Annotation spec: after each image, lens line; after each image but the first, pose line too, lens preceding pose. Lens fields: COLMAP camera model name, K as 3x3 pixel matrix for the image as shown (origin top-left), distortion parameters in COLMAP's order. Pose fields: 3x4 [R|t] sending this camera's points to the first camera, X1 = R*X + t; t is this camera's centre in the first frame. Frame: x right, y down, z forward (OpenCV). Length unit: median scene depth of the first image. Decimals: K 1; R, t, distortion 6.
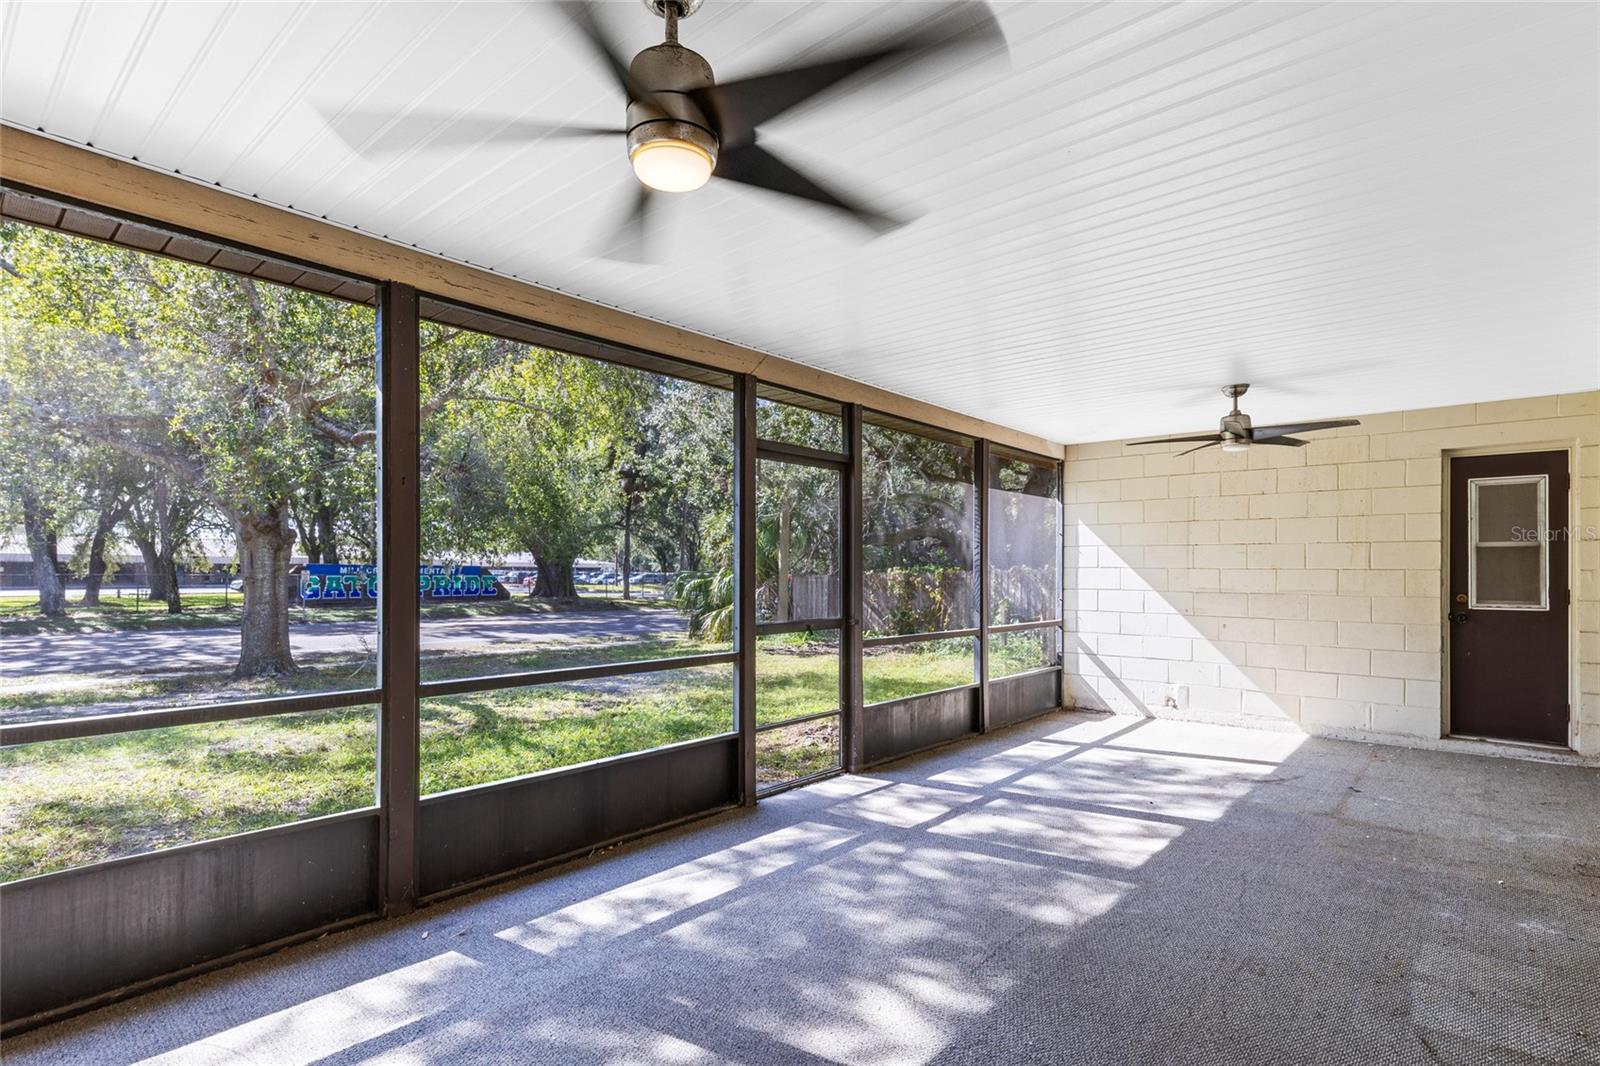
lens RADIAL K [[764.8, 0, 798.4], [0, 764.8, 580.4], [0, 0, 1]] dist [0.003213, 0.000820]
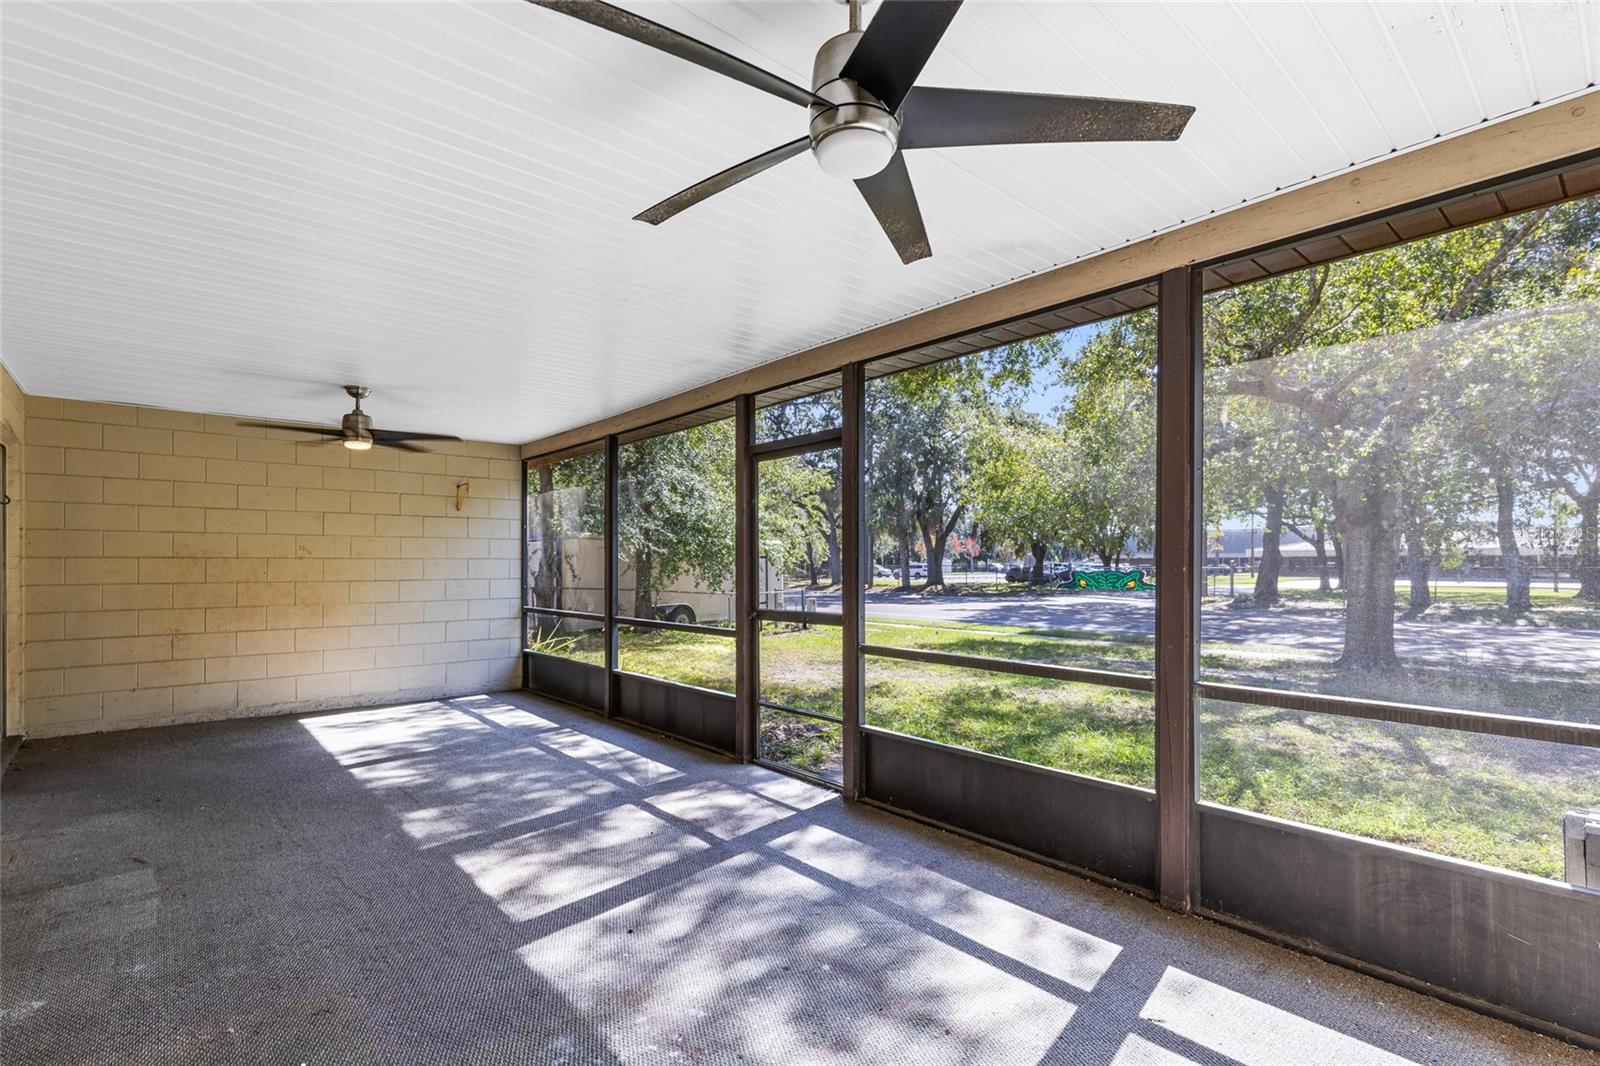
lens RADIAL K [[724.8, 0, 800.3], [0, 724.8, 566.7], [0, 0, 1]] dist [0.000059, -0.000553]
pose [[-0.099628, 0.000298, -0.995025, 1.130934], [-0.008330, 0.999965, 0.001134, -0.012402], [0.994990, 0.008402, -0.099622, 1.301794]]
